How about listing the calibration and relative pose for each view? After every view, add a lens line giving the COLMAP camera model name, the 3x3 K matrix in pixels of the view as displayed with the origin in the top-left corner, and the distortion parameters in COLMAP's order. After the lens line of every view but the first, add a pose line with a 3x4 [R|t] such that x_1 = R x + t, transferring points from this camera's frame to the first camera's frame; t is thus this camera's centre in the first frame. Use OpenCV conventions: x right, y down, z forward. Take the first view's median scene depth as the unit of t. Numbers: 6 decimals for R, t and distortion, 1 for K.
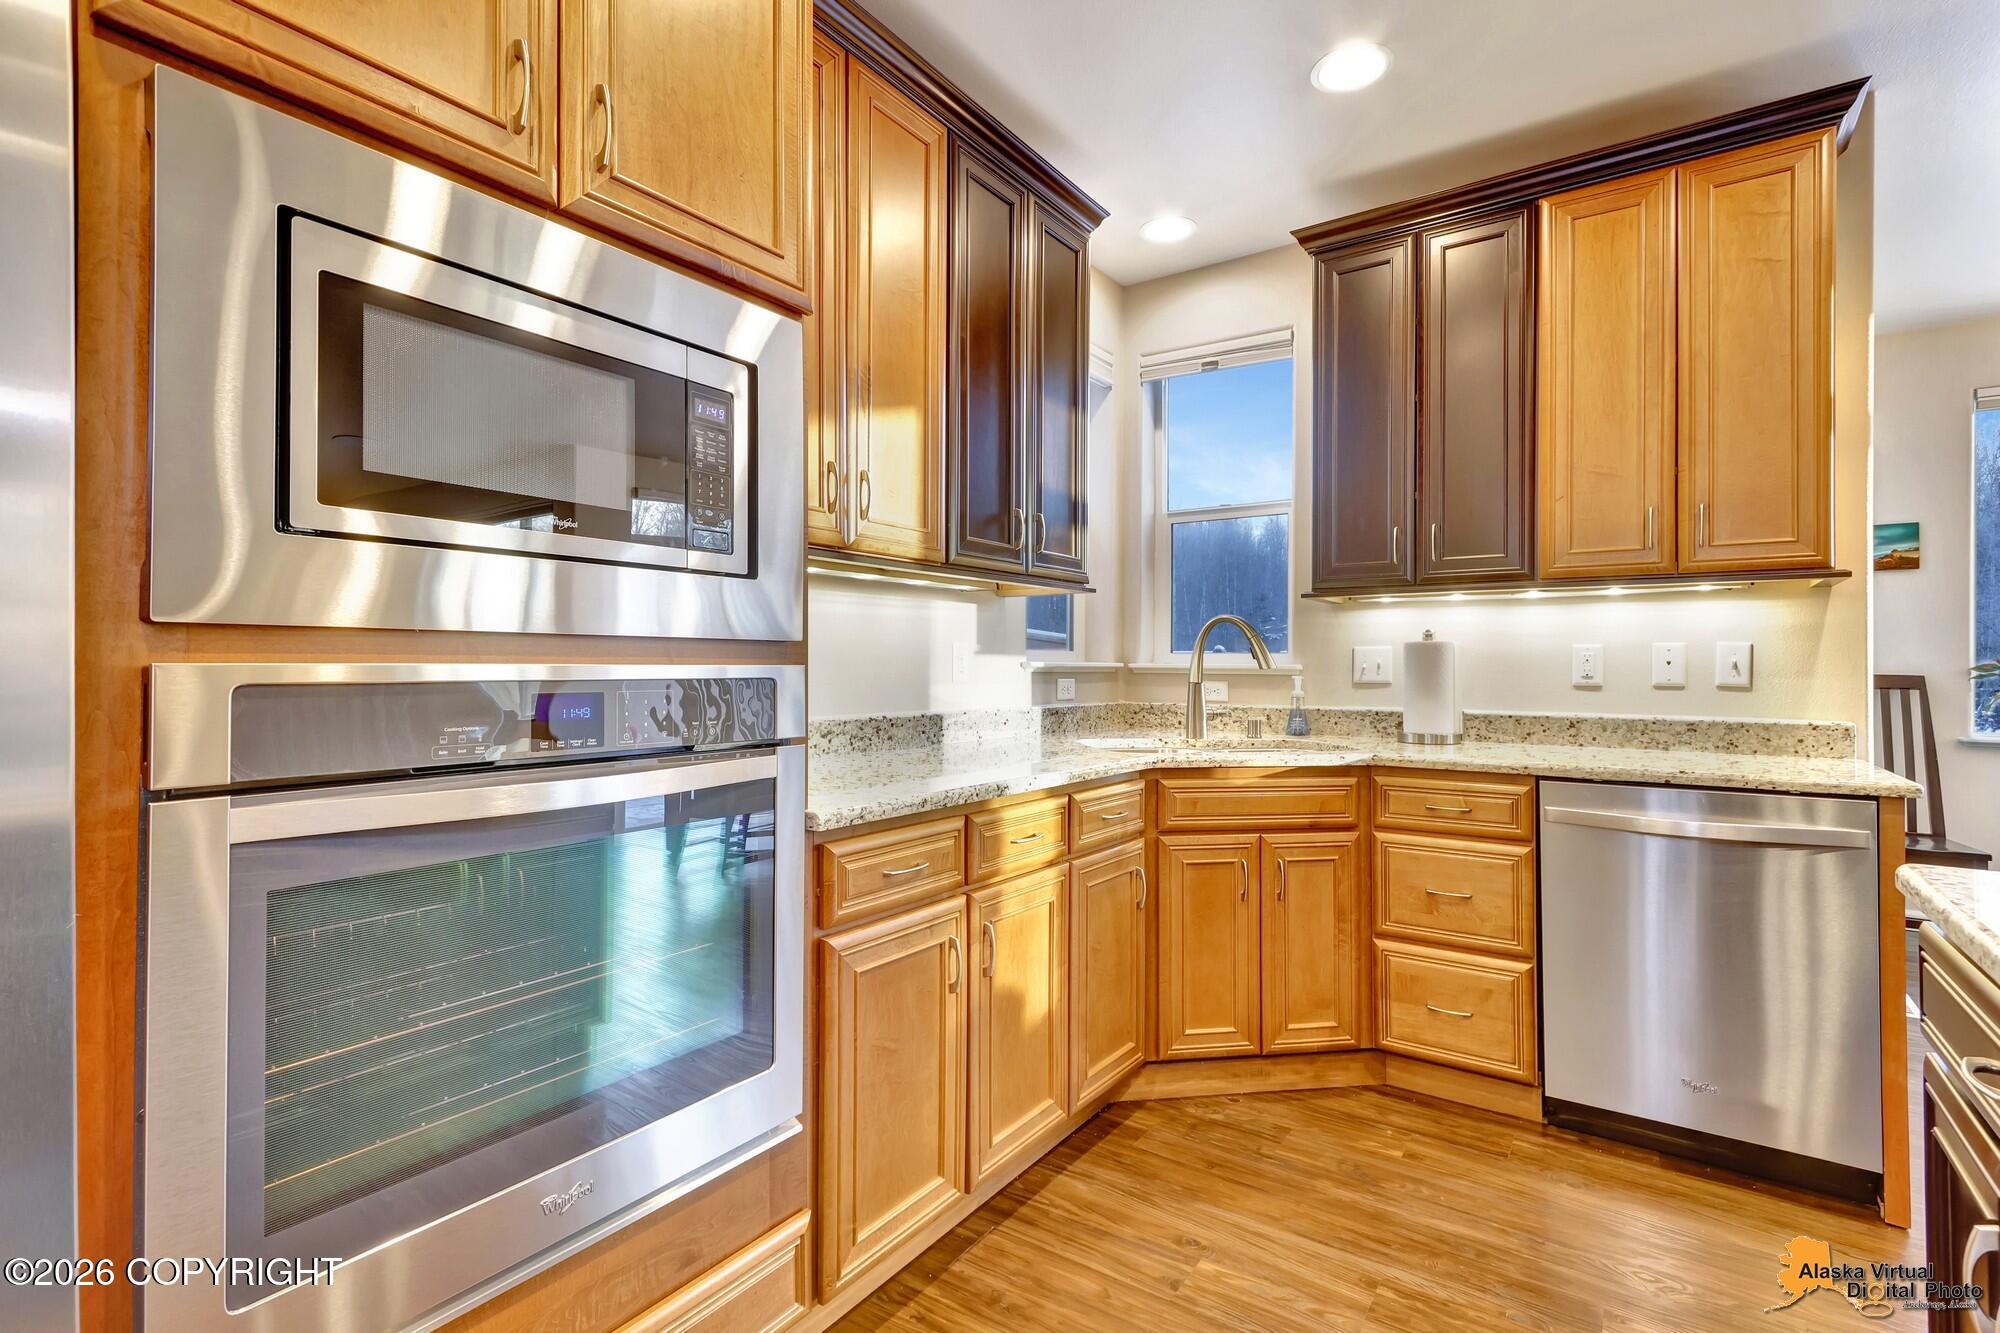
lens RADIAL K [[933.7, 0, 1000.0], [0, 933.7, 666.5], [0, 0, 1]] dist [0.000313, -0.000417]
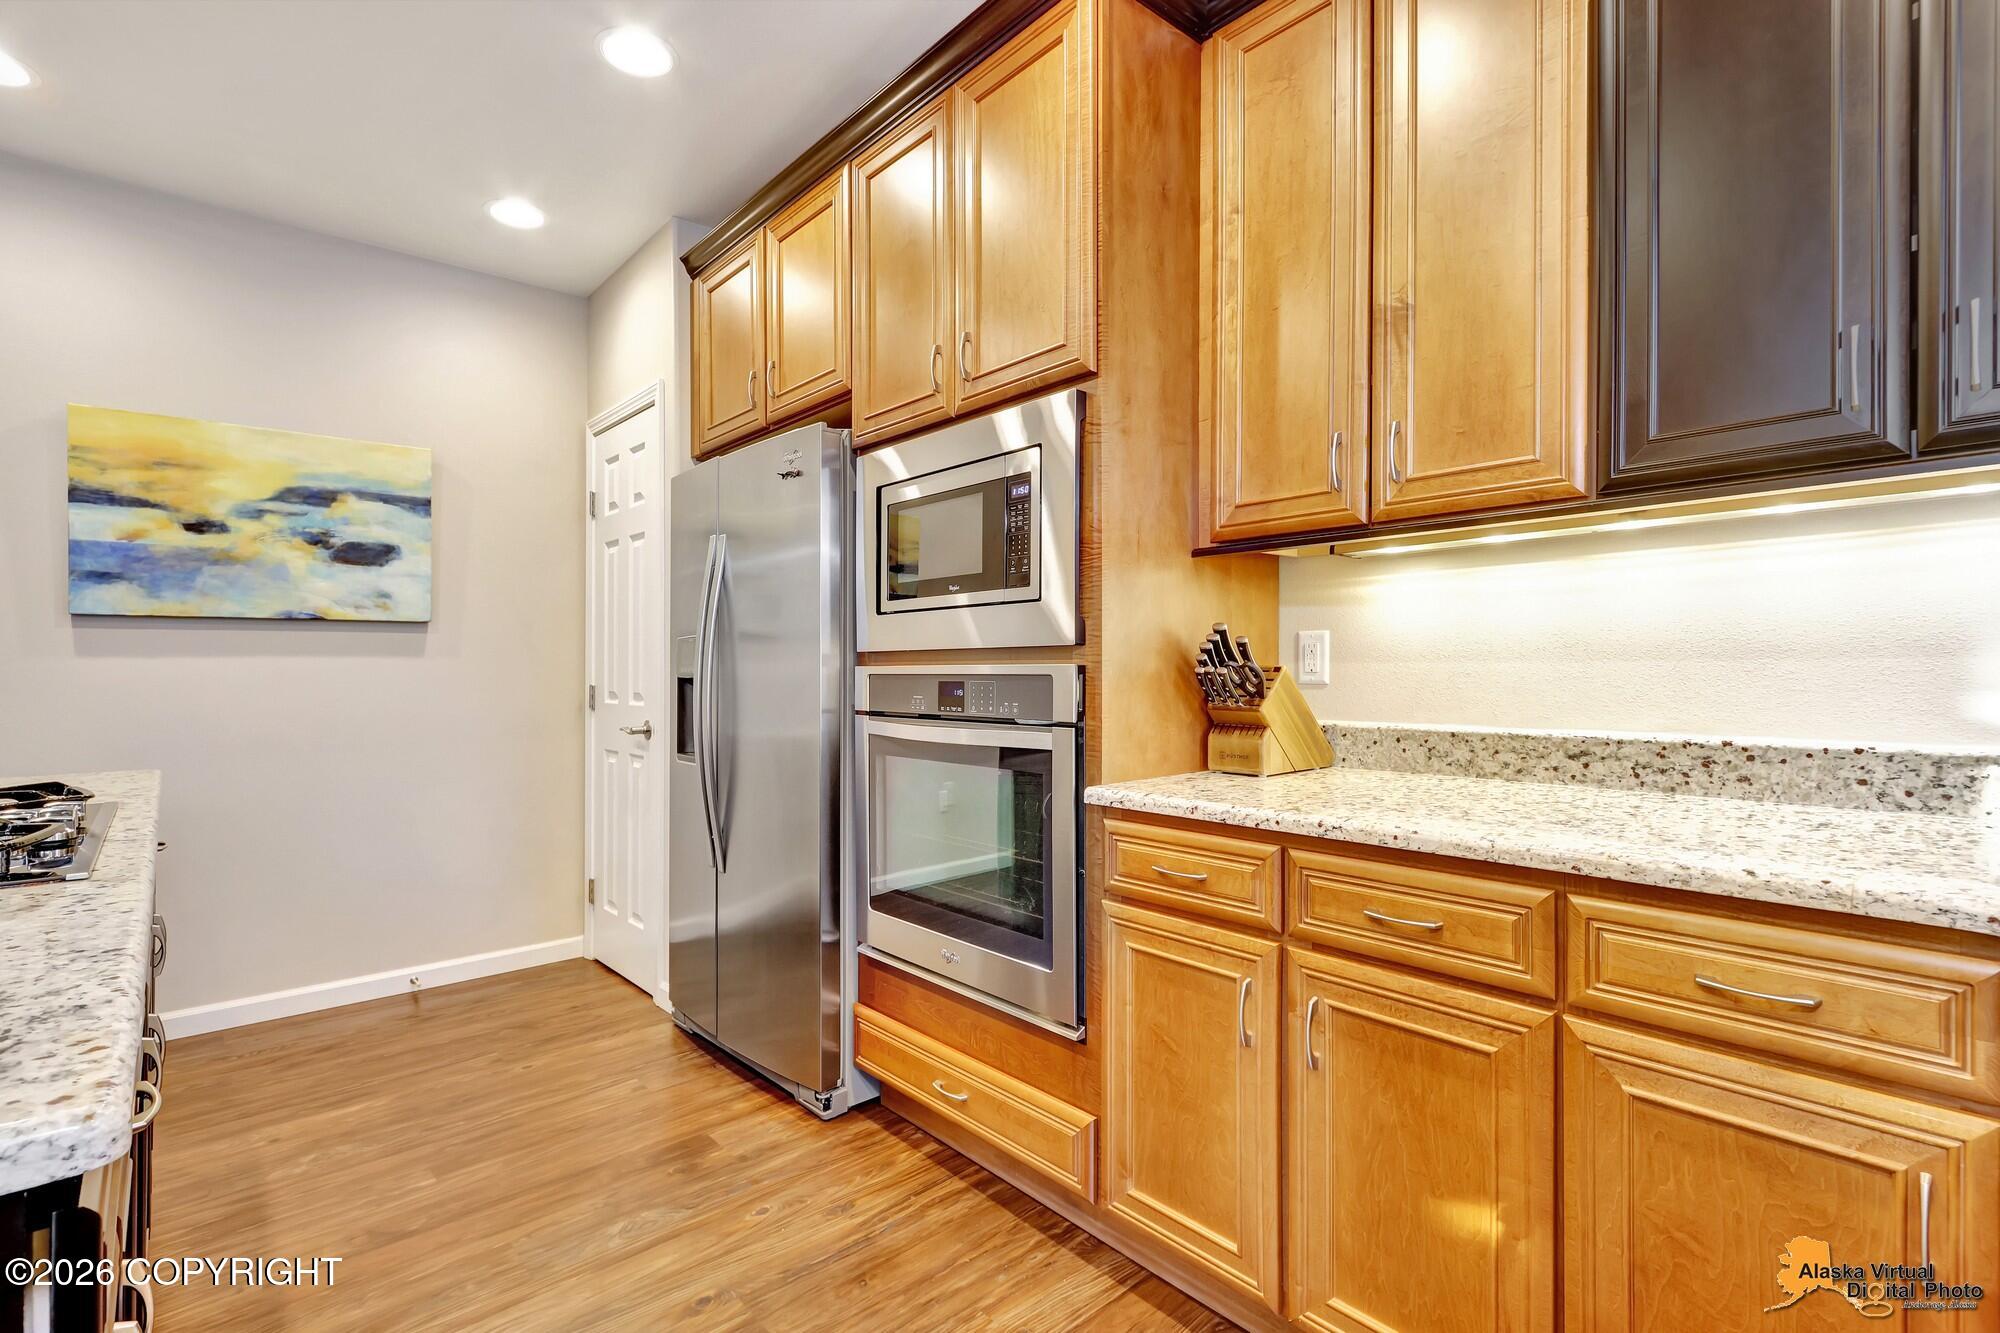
lens RADIAL K [[899.5, 0, 1000.0], [0, 899.5, 666.5], [0, 0, 1]] dist [0.003651, 0.000083]
pose [[-0.218429, -0.002035, -0.975851, 0.585893], [0.006603, 0.999972, -0.003563, 0.003106], [0.975831, -0.007222, -0.218409, 0.699982]]
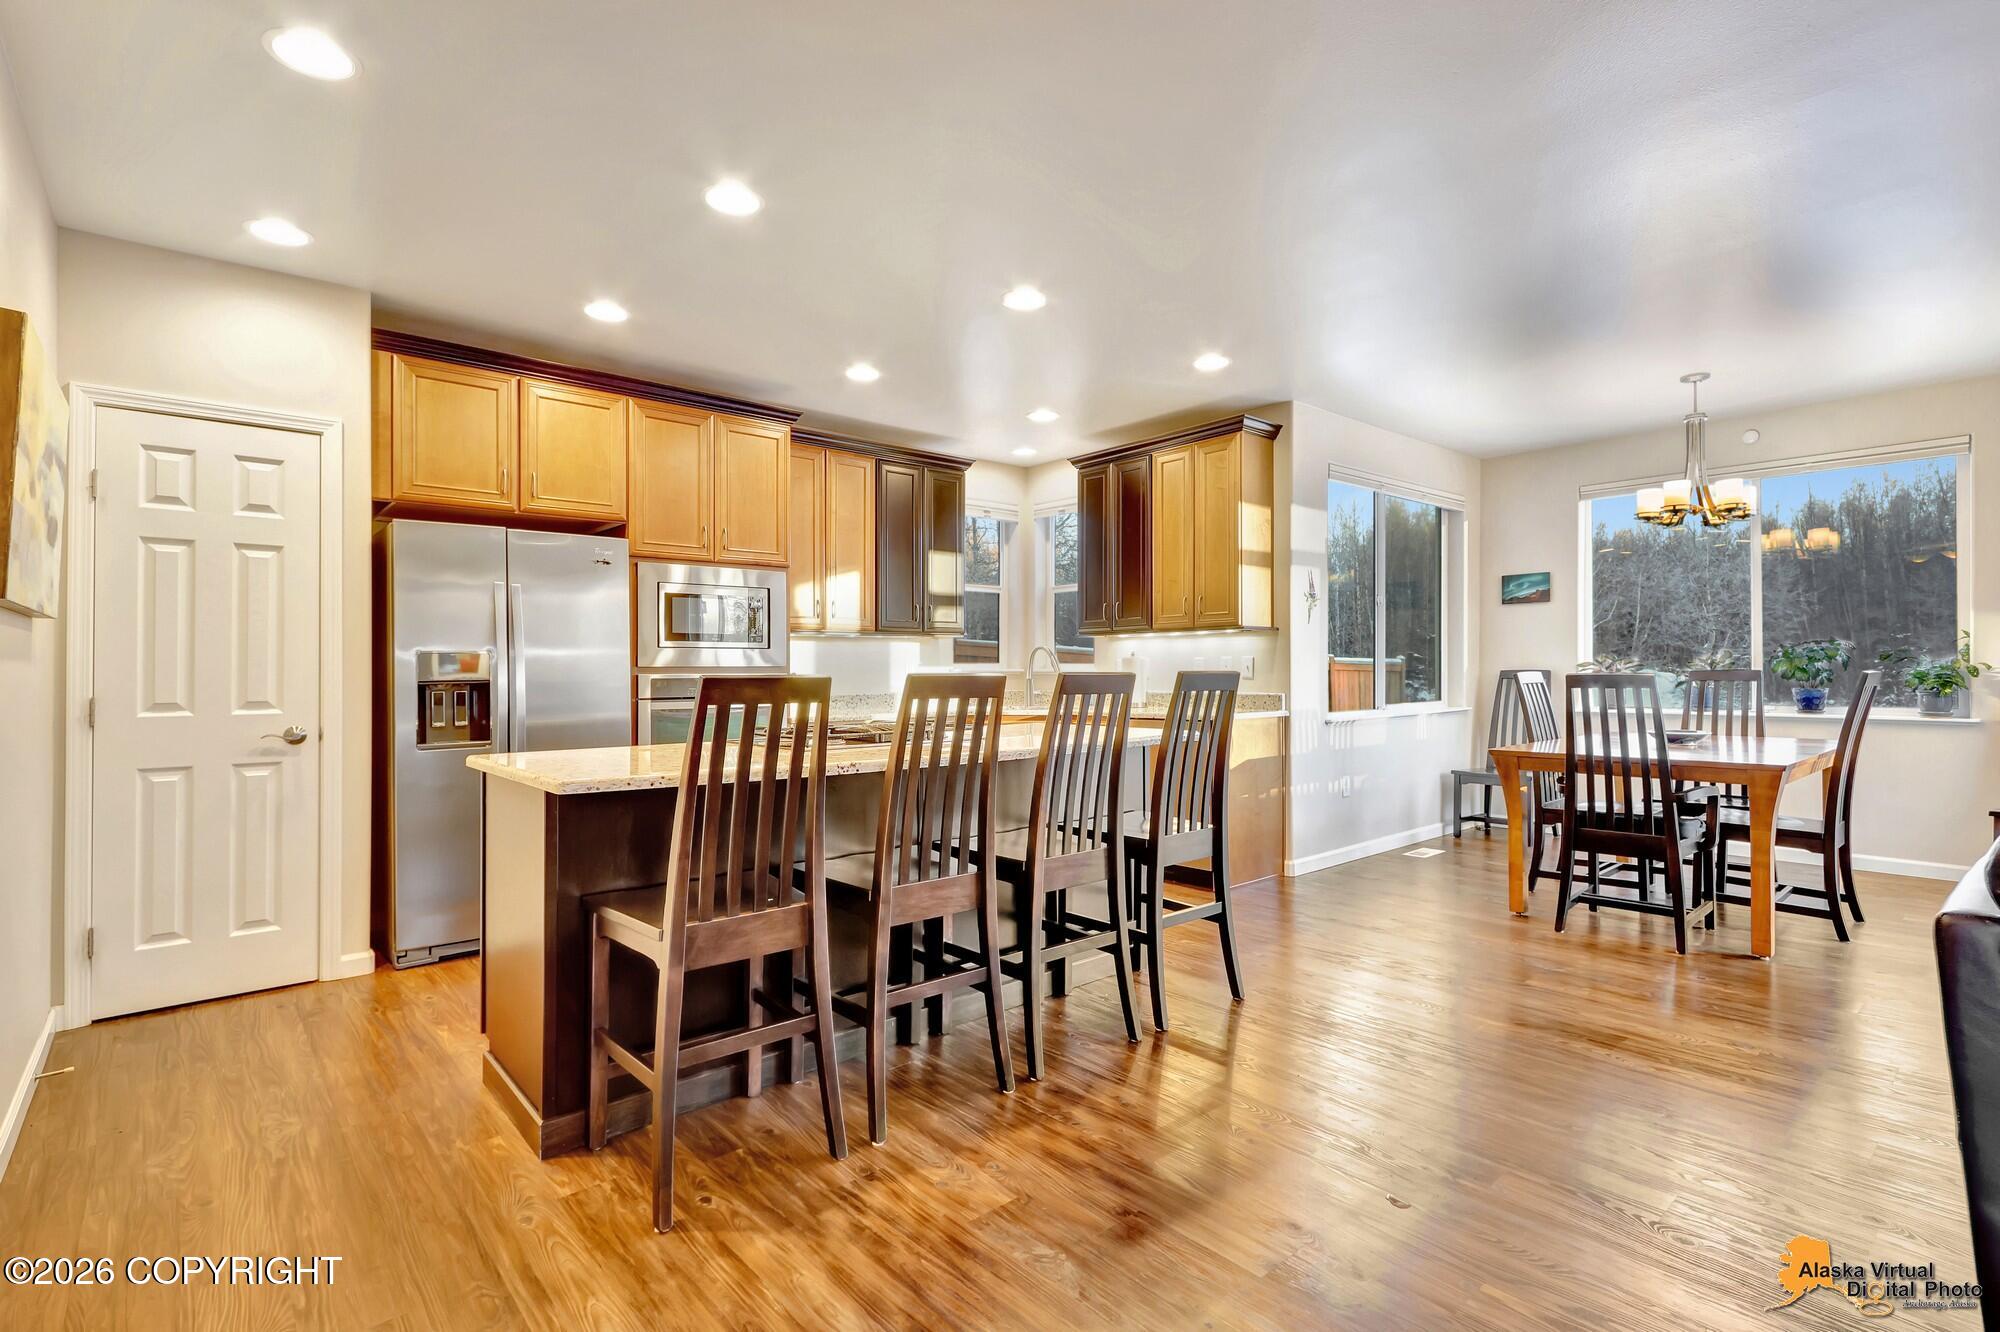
lens RADIAL K [[933.7, 0, 1000.0], [0, 933.7, 666.0], [0, 0, 1]] dist [0.000313, -0.000417]
pose [[0.968366, -0.010810, -0.249299, 0.786492], [0.010300, 0.999941, -0.003351, -0.005284], [0.249320, 0.000677, 0.968421, -1.186333]]
